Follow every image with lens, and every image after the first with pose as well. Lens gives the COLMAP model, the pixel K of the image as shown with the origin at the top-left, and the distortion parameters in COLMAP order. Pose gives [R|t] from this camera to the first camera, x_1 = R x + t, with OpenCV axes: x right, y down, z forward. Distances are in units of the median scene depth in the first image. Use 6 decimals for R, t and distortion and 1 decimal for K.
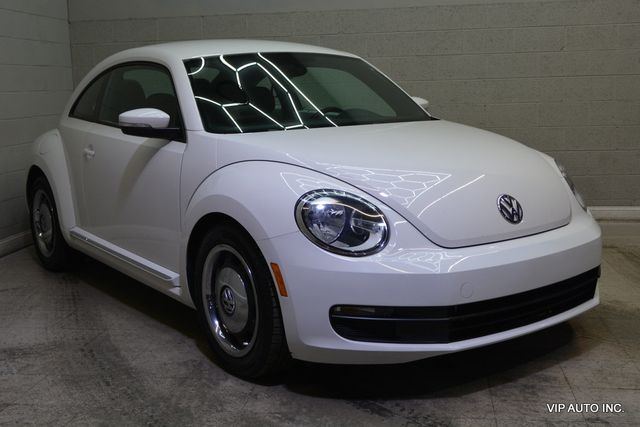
lens RADIAL K [[758.7, 0, 322.6], [0, 758.7, 209.2], [0, 0, 1]] dist [-0.015370, 0.000000]
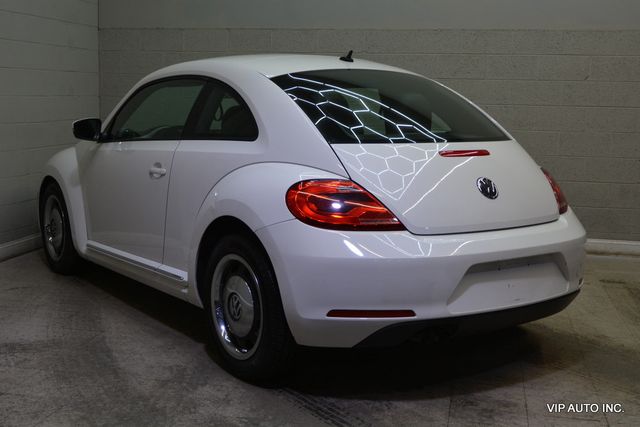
lens RADIAL K [[797.3, 0, 324.9], [0, 797.3, 219.2], [0, 0, 1]] dist [-0.010688, 0.000000]
pose [[0.996982, 0.055785, -0.053993, 0.070063], [-0.055974, 0.998430, -0.001991, -0.012031], [0.053797, 0.005007, 0.998539, -0.088093]]
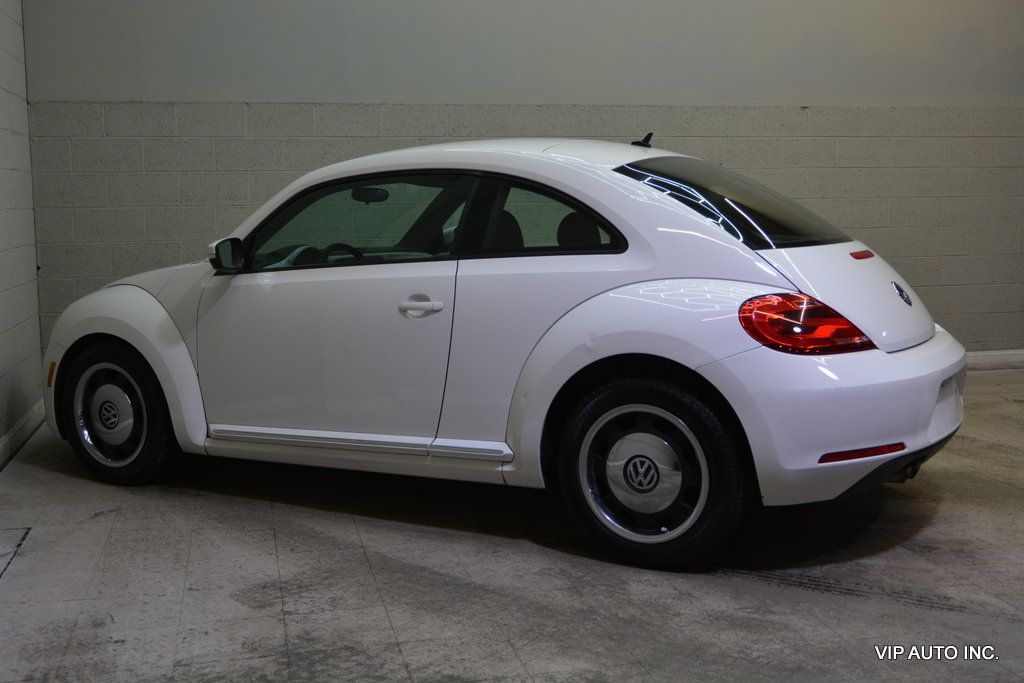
lens RADIAL K [[1134.7, 0, 512.3], [0, 1134.7, 344.0], [0, 0, 1]] dist [-0.016655, 0.000000]
pose [[0.933302, -0.029010, 0.357918, -0.529481], [0.042211, 0.998684, -0.029125, 0.004345], [-0.356602, 0.042290, 0.933299, -0.054857]]
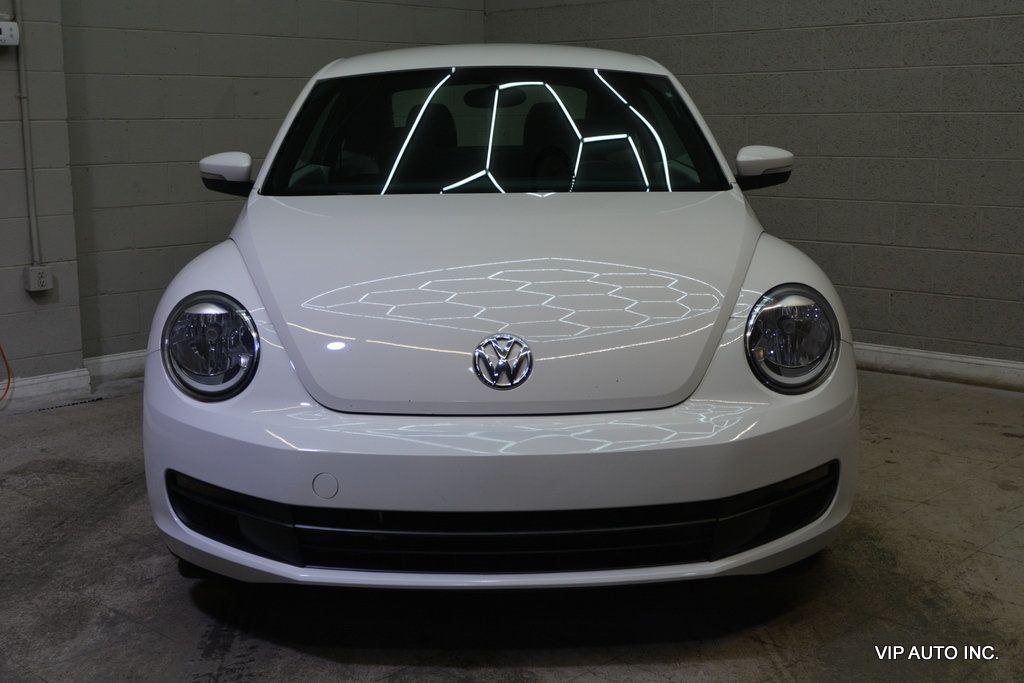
lens RADIAL K [[1275.7, 0, 507.5], [0, 1275.7, 340.8], [0, 0, 1]] dist [-0.010688, 0.000000]
pose [[0.813364, 0.120381, -0.569163, 0.607489], [-0.106328, 0.992638, 0.058000, -0.054783], [0.571955, 0.013343, 0.820176, 0.190101]]
